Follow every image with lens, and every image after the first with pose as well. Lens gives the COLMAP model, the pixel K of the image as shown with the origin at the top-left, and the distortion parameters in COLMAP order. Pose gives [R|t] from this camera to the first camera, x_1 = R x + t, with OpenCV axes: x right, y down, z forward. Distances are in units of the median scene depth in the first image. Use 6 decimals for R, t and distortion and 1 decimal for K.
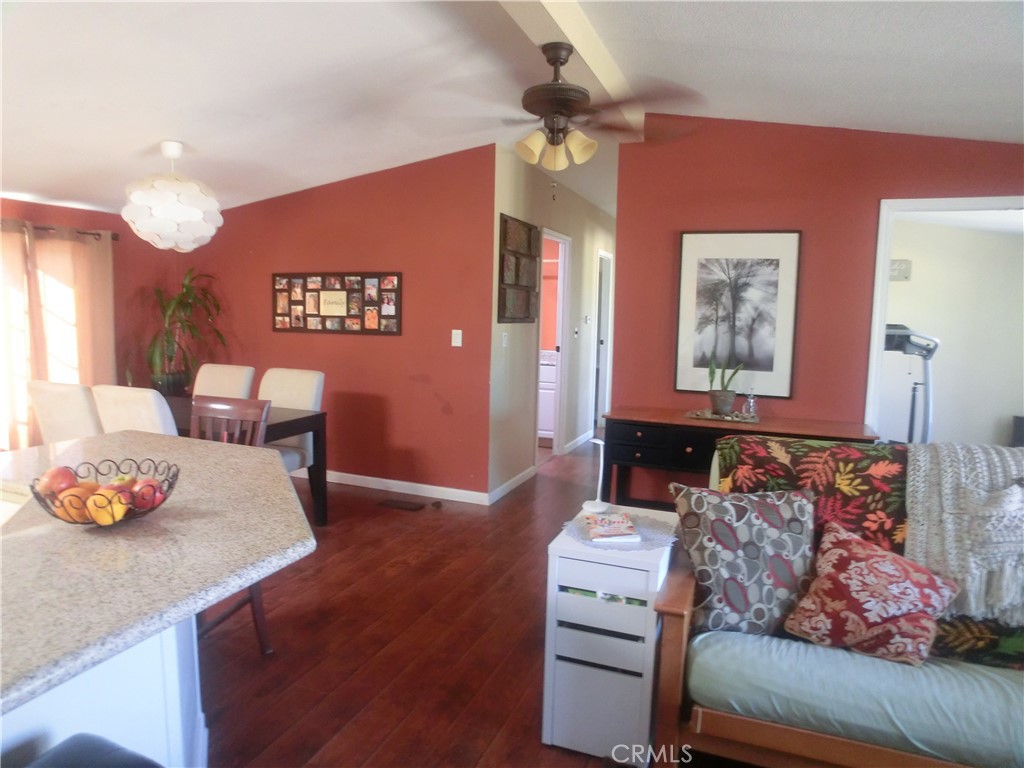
lens RADIAL K [[677.0, 0, 508.3], [0, 677.0, 385.8], [0, 0, 1]] dist [-0.087727, 0.054925]
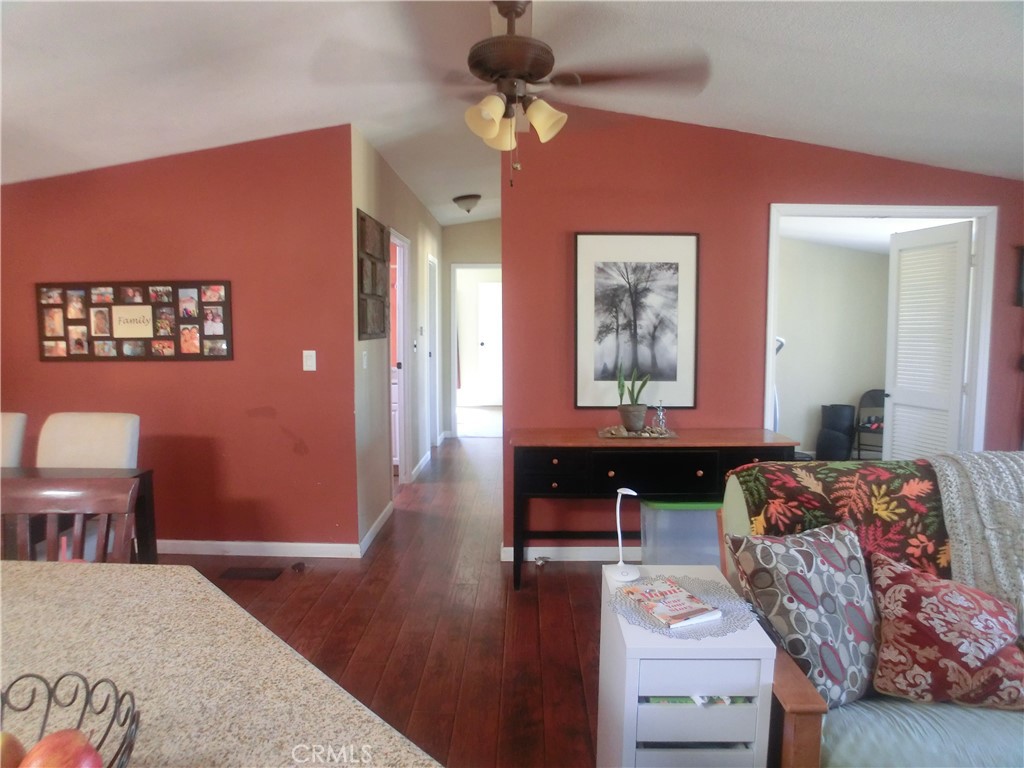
lens RADIAL K [[677.0, 0, 515.0], [0, 677.0, 385.8], [0, 0, 1]] dist [-0.087727, 0.054925]
pose [[0.936151, -0.058537, 0.346691, -0.152926], [0.062245, 0.998061, 0.000441, -0.029622], [-0.346044, 0.021166, 0.937979, 0.184147]]
